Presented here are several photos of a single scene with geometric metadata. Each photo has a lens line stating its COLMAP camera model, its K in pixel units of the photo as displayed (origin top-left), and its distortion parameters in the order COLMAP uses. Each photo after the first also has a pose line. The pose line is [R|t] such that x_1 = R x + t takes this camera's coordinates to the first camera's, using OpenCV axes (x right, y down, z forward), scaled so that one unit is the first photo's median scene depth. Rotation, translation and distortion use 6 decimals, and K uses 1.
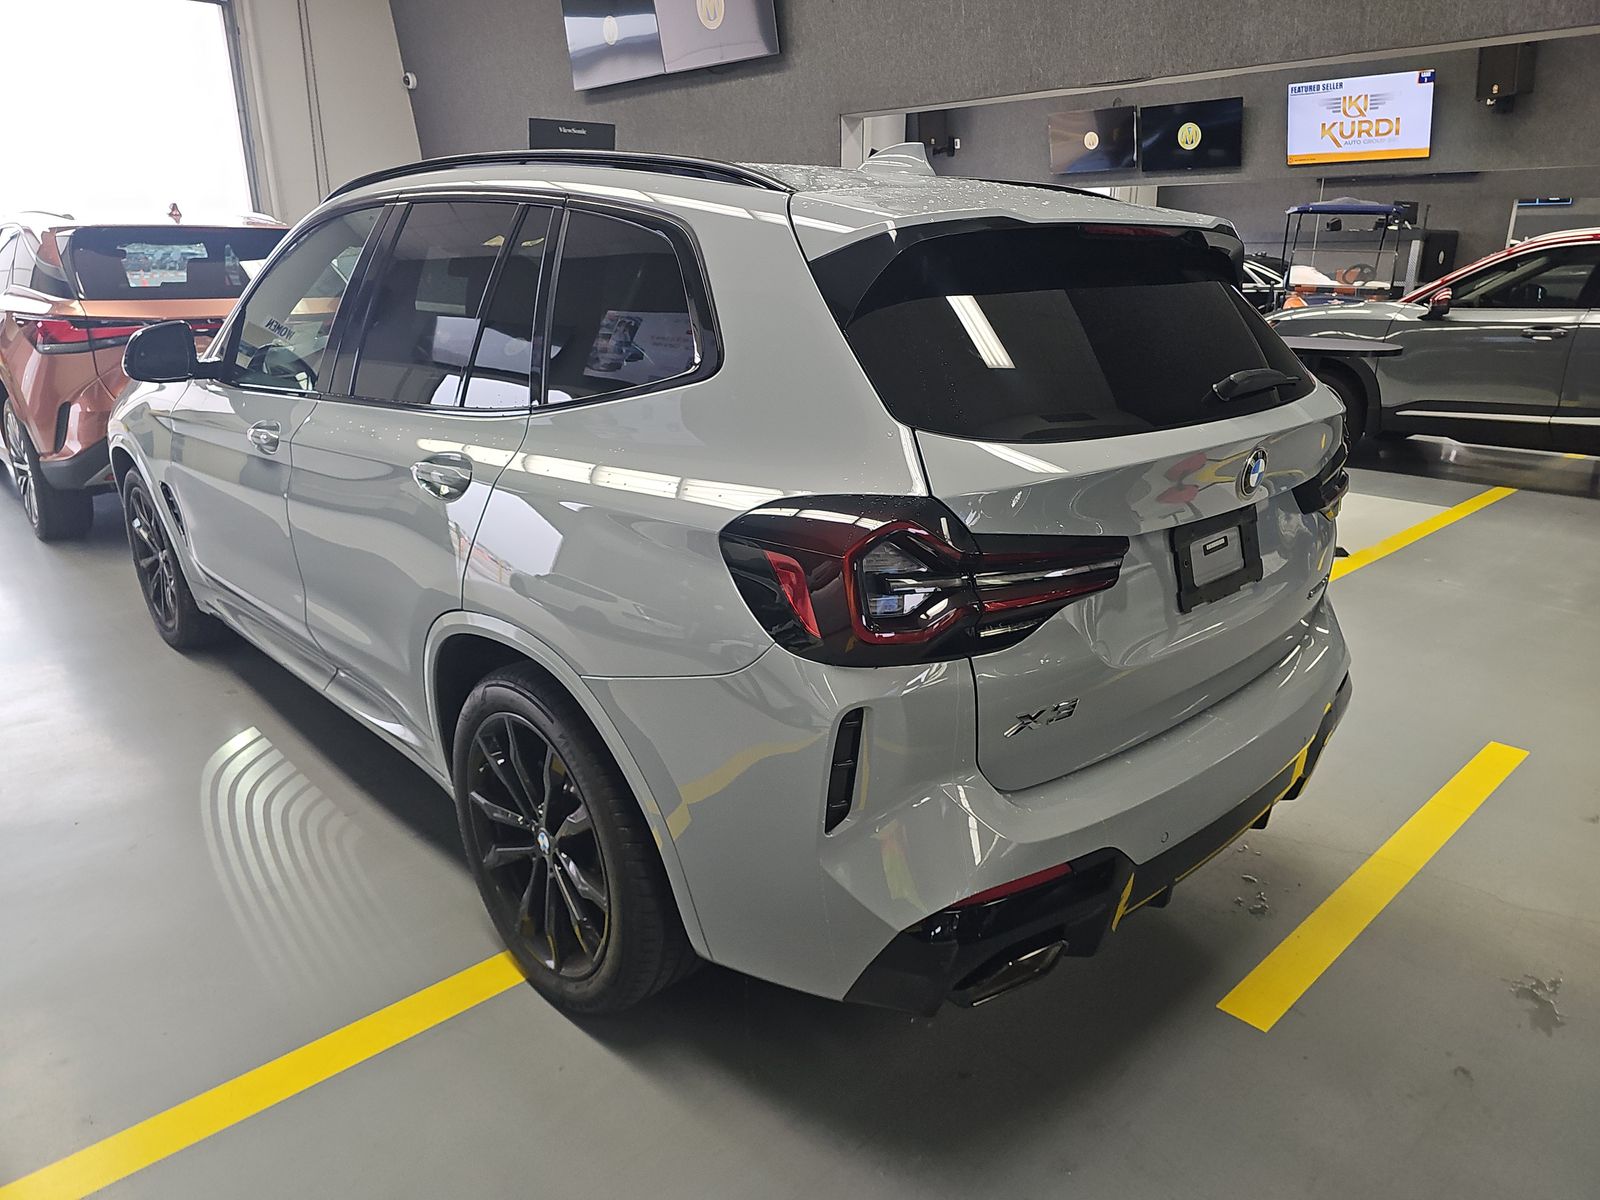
lens RADIAL K [[1053.5, 0, 806.0], [0, 1053.5, 611.2], [0, 0, 1]] dist [0.024485, -0.022935]
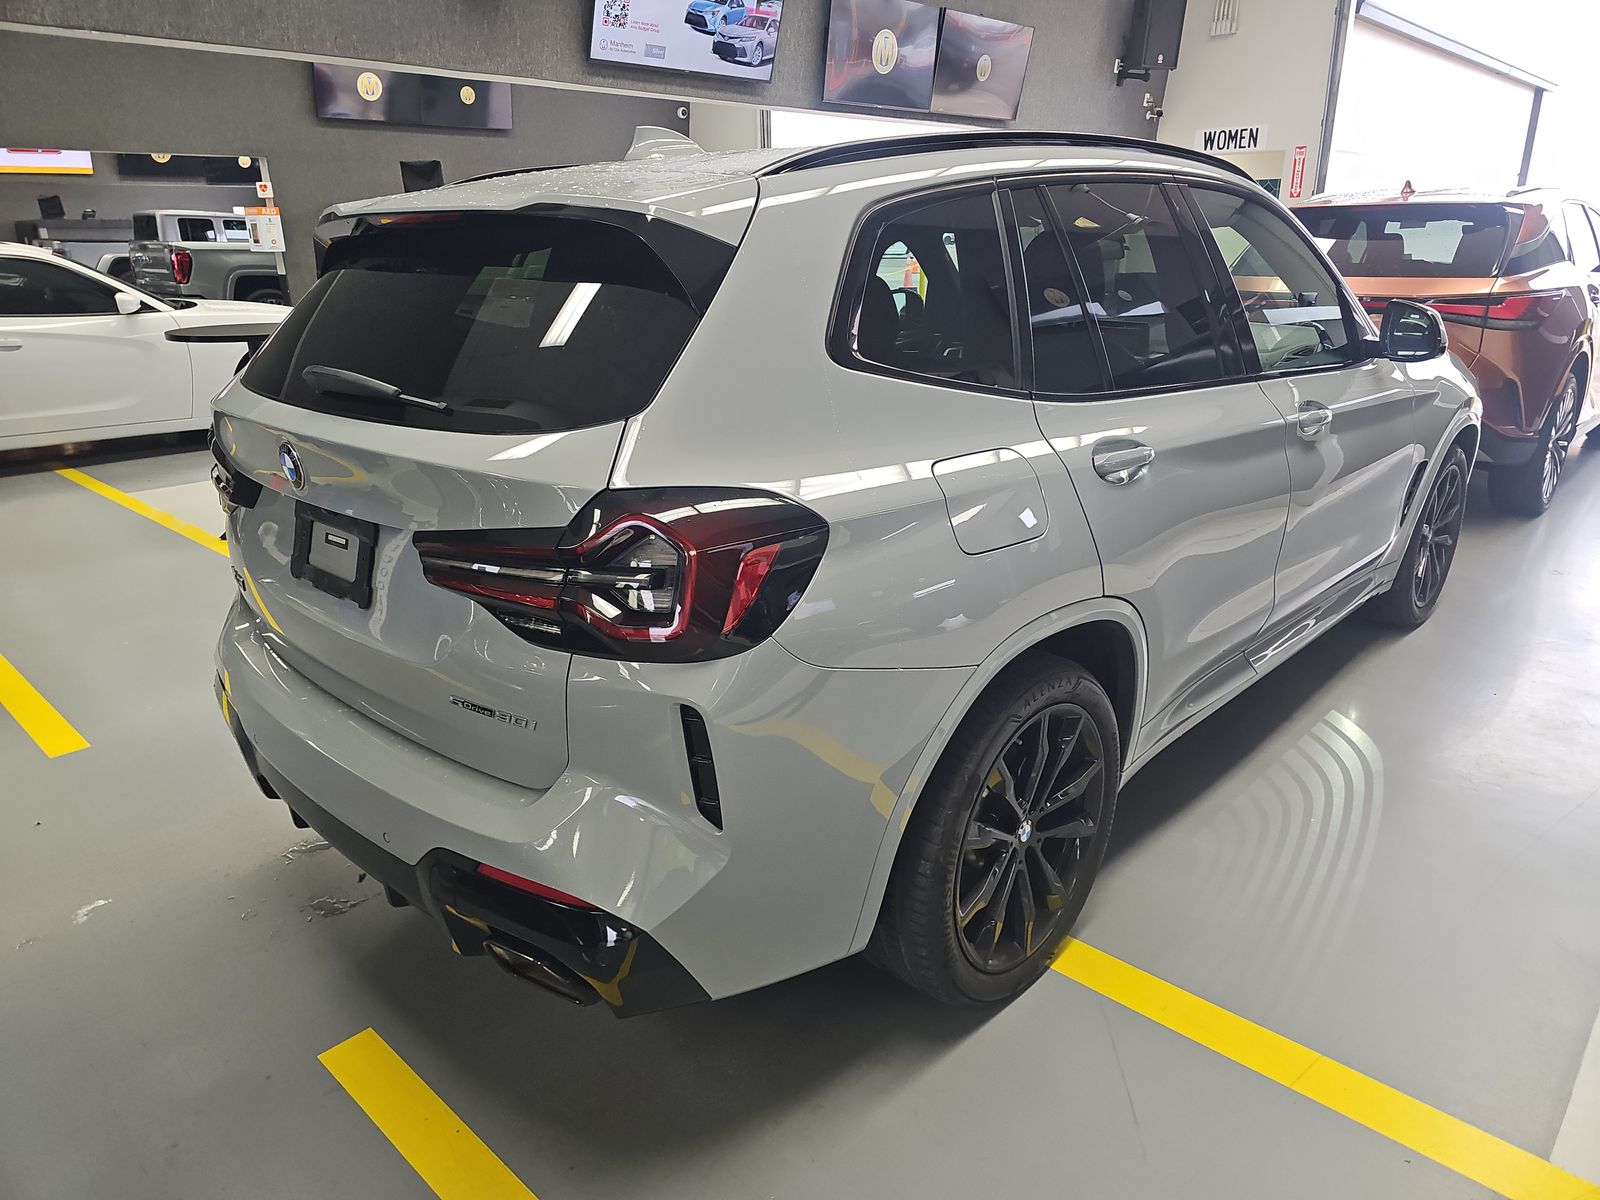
lens RADIAL K [[1053.5, 0, 801.2], [0, 1053.5, 596.8], [0, 0, 1]] dist [0.024485, -0.022935]
pose [[0.046023, 0.313609, -0.948436, 1.231616], [-0.302573, 0.909218, 0.285959, -0.387308], [0.952014, 0.273810, 0.136735, 1.173050]]
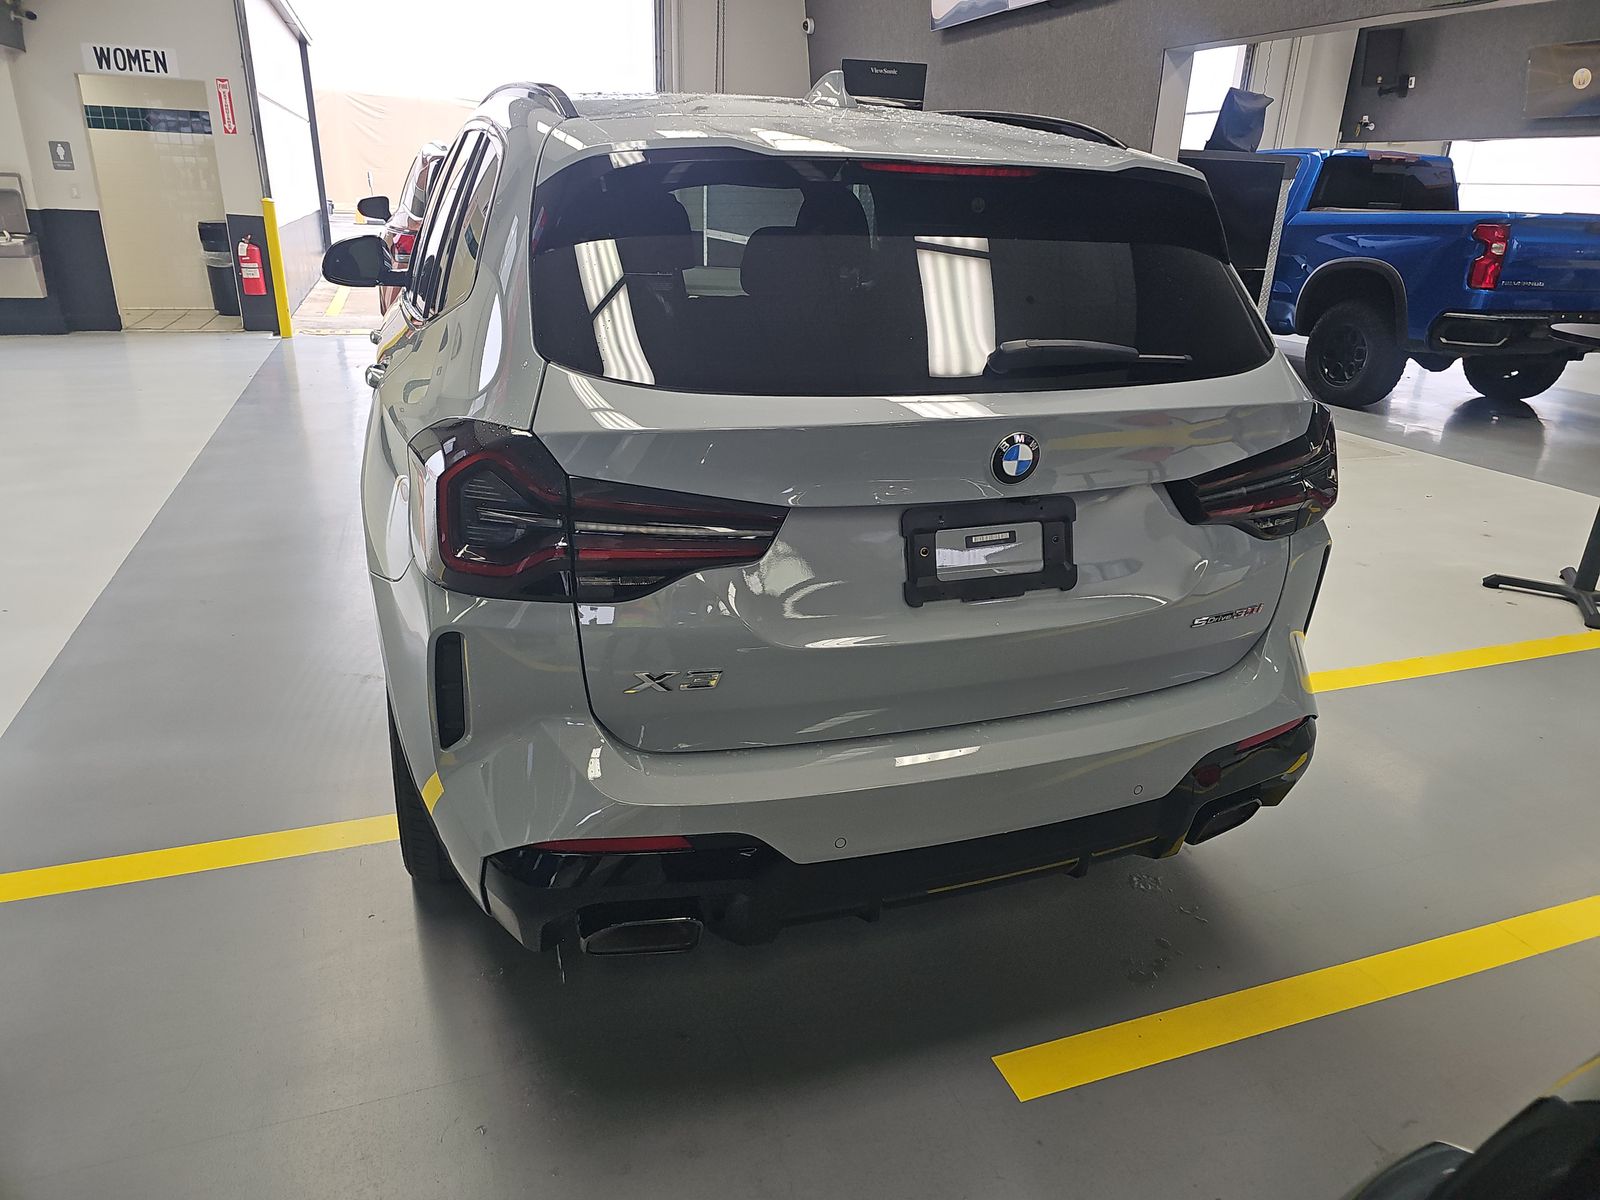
lens RADIAL K [[1053.5, 0, 811.3], [0, 1053.5, 594.5], [0, 0, 1]] dist [0.024485, -0.022935]
pose [[0.916624, 0.168251, -0.362617, 0.522699], [-0.157065, 0.985743, 0.060346, -0.042081], [0.367601, 0.001640, 0.929982, 0.123514]]
